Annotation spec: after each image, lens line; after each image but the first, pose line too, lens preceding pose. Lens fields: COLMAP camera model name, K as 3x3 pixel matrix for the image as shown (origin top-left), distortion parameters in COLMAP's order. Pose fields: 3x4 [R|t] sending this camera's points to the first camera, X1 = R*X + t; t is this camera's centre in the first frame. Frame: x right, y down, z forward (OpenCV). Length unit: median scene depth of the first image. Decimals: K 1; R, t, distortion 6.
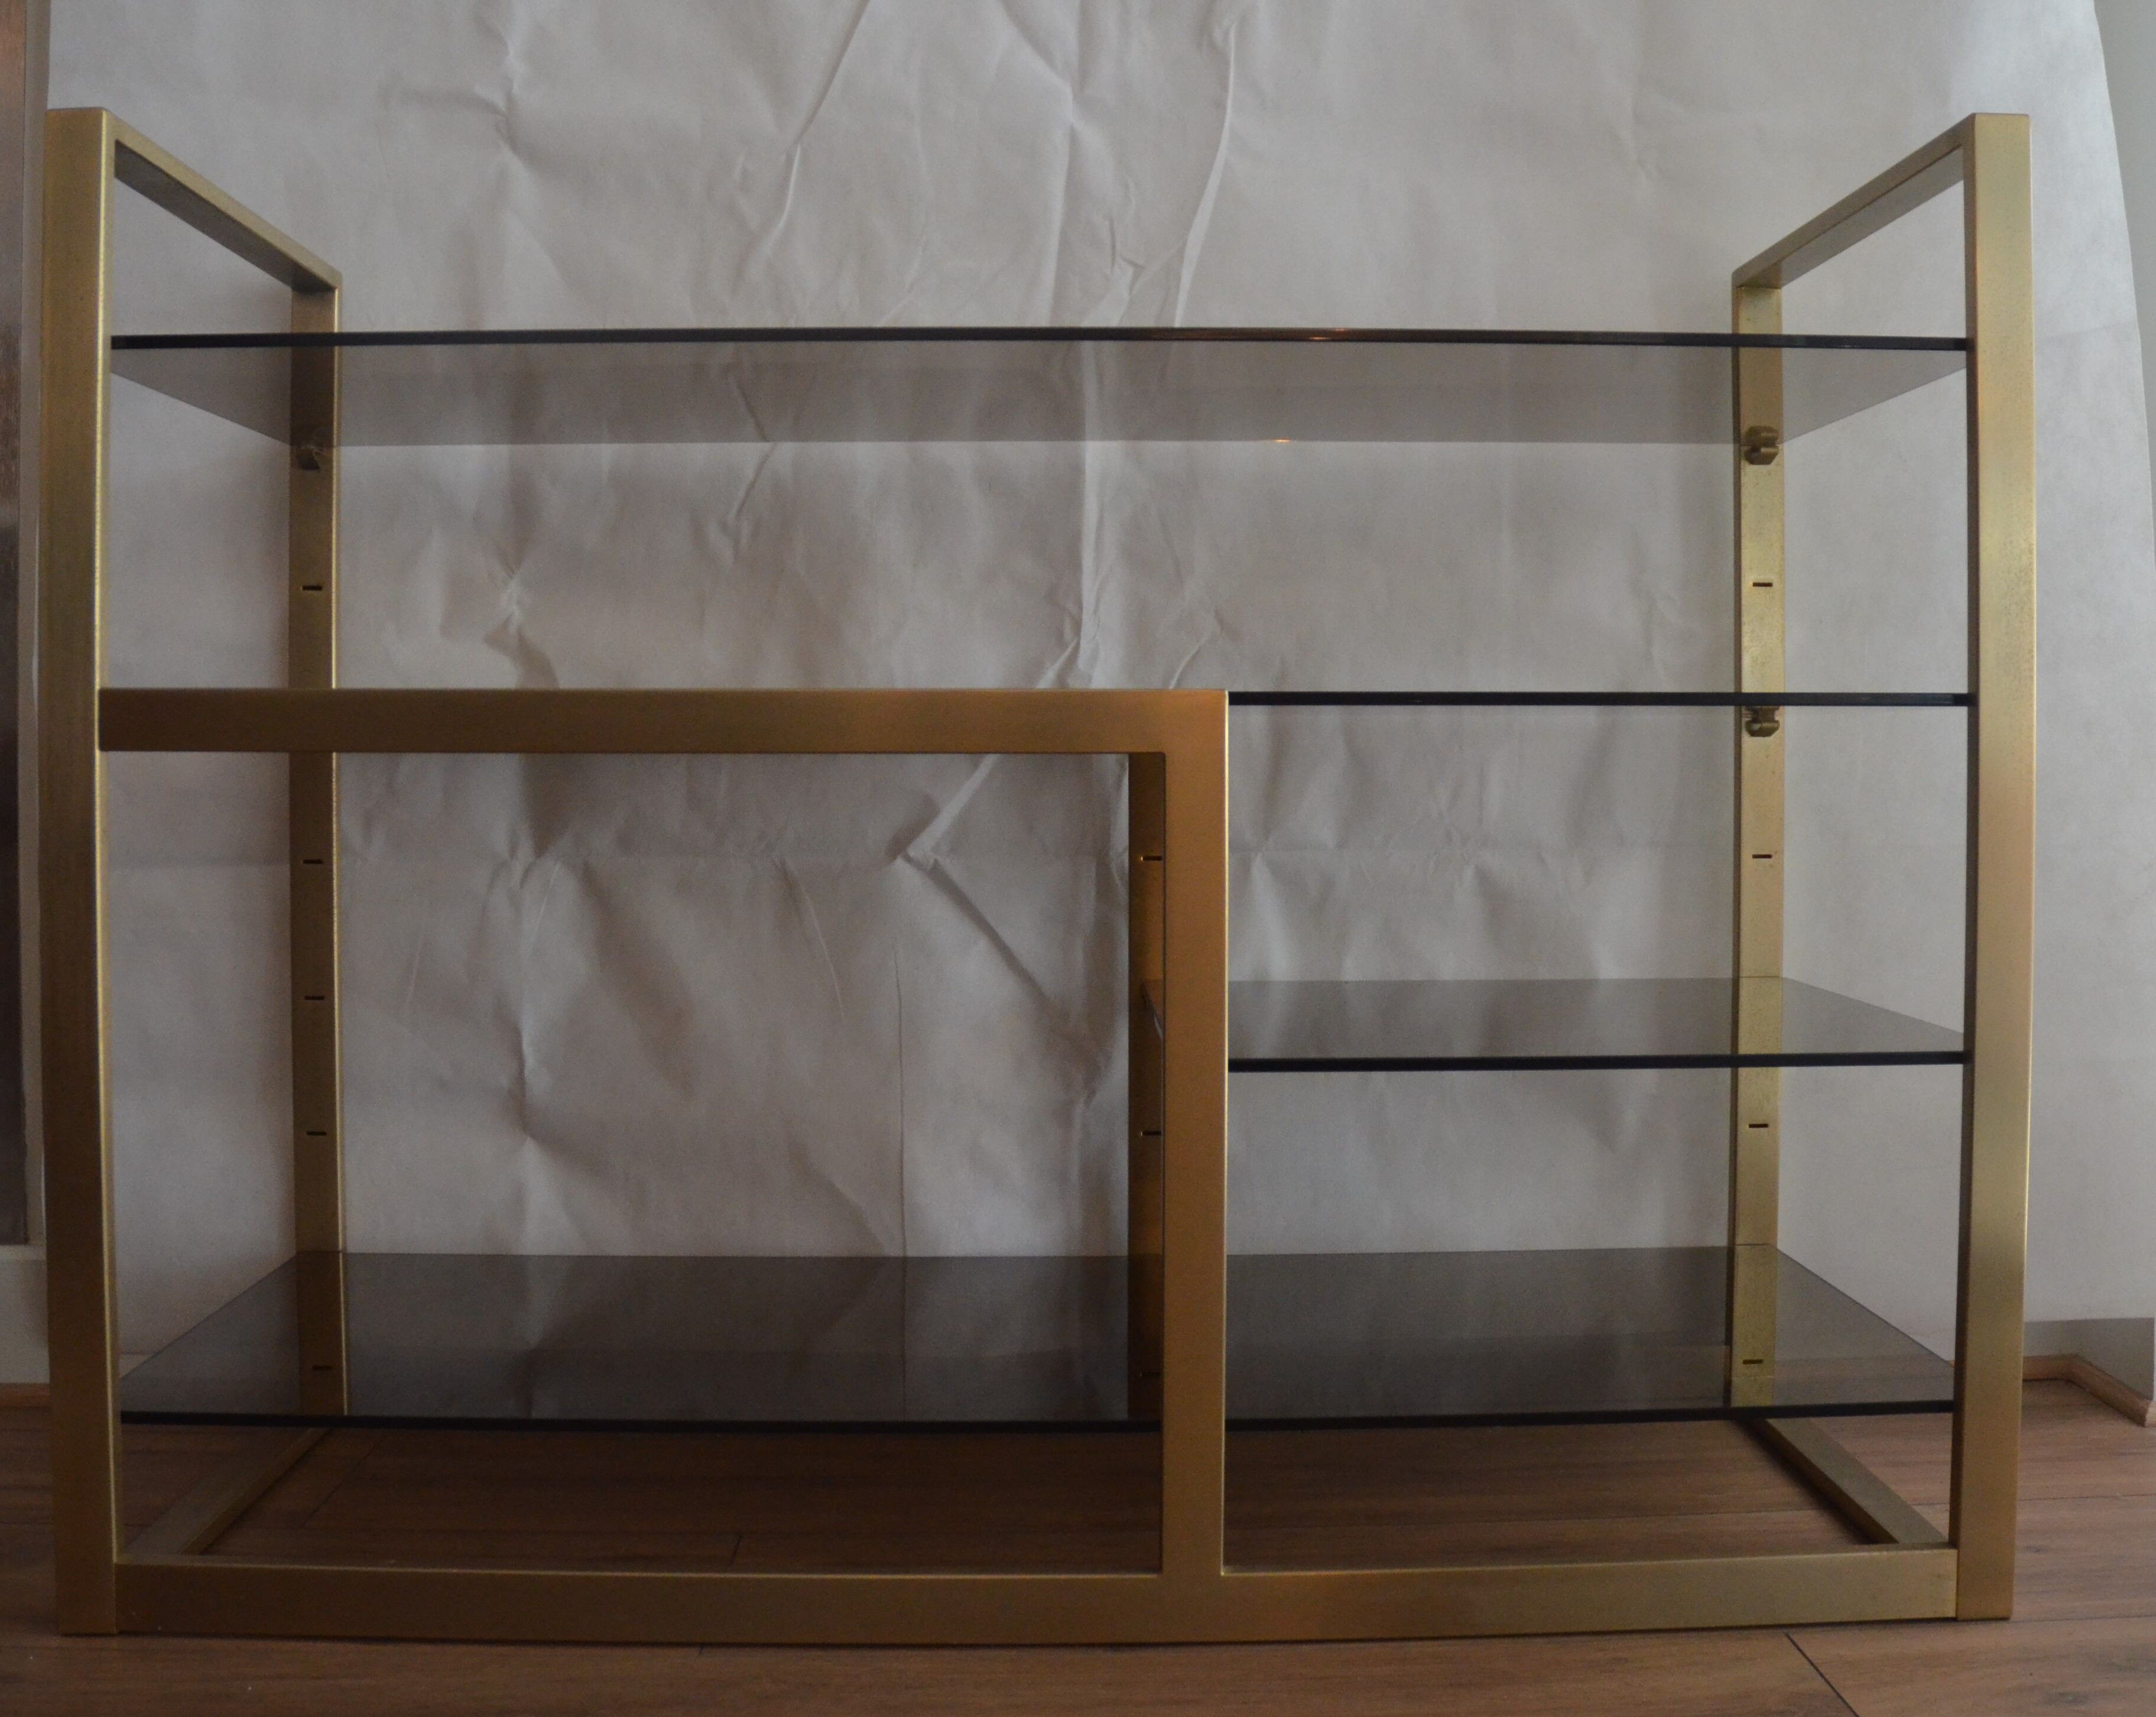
lens RADIAL K [[2412.7, 0, 1033.1], [0, 2412.7, 738.4], [0, 0, 1]] dist [-0.109691, 0.000000]
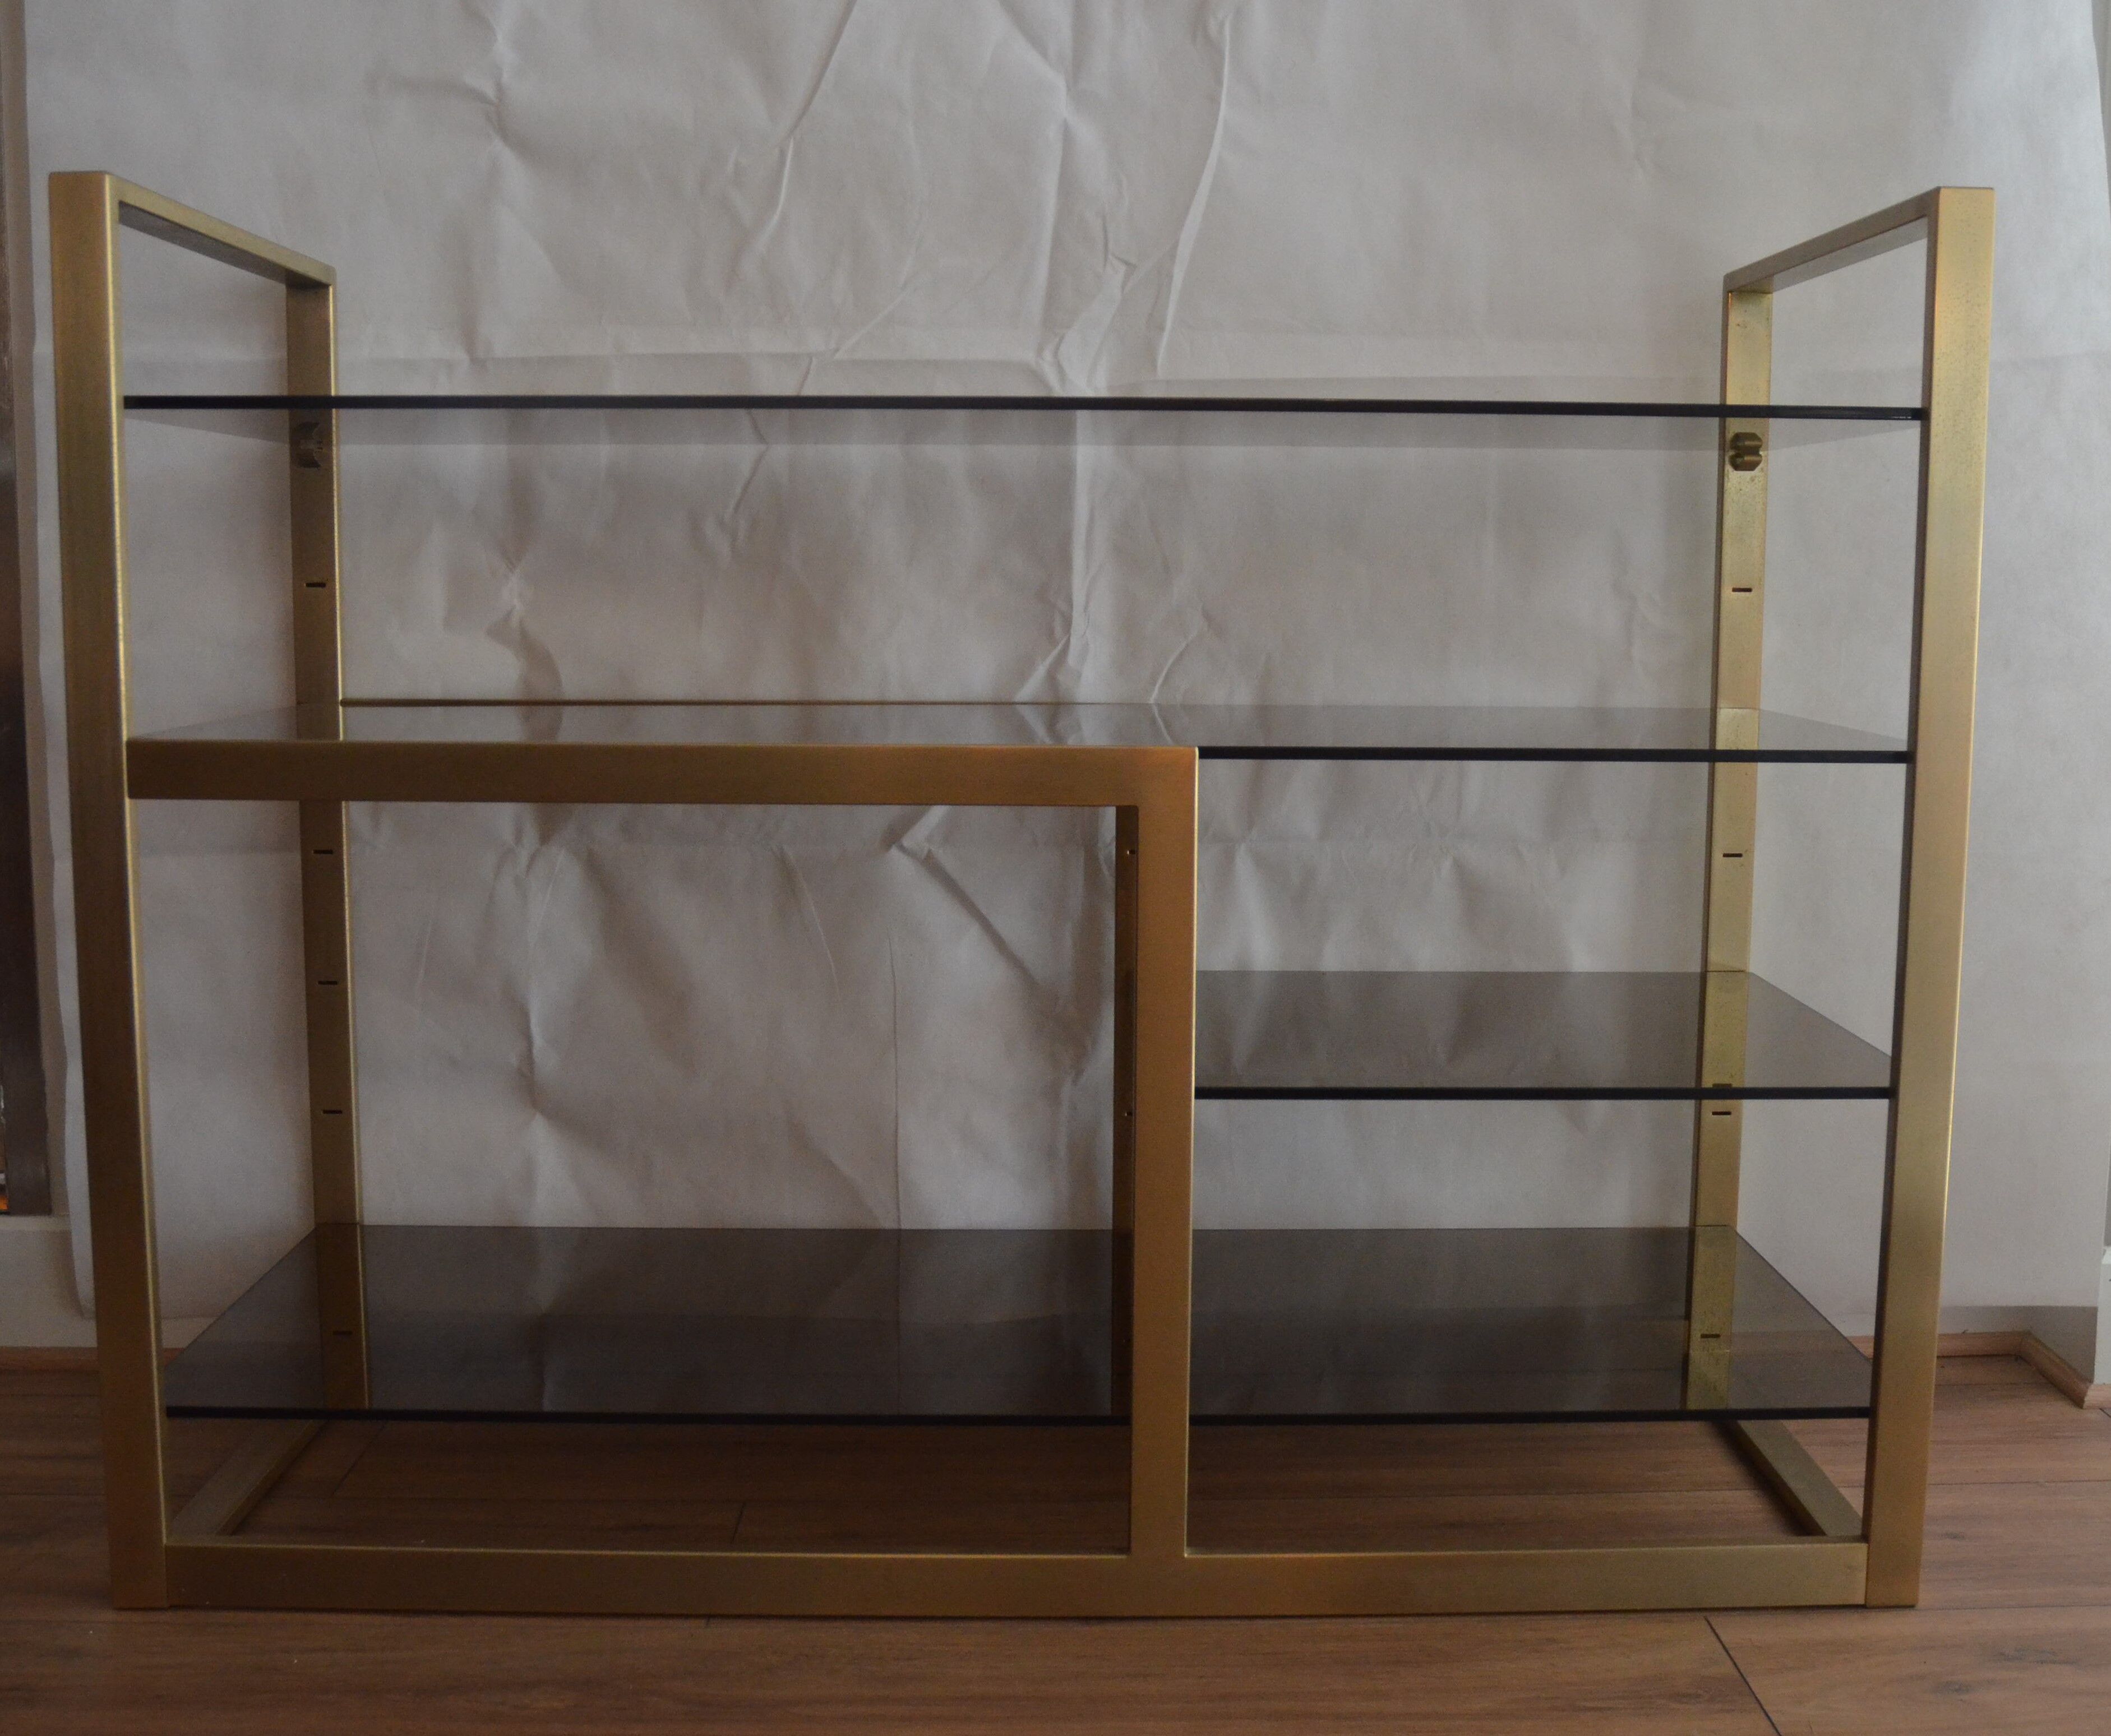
lens RADIAL K [[2575.2, 0, 1048.8], [0, 2575.2, 861.5], [0, 0, 1]] dist [-0.068043, 0.000000]
pose [[0.999987, 0.004833, -0.001693, 0.012724], [-0.004601, 0.993088, 0.117286, -0.074633], [0.002248, -0.117276, 0.993097, -0.095079]]
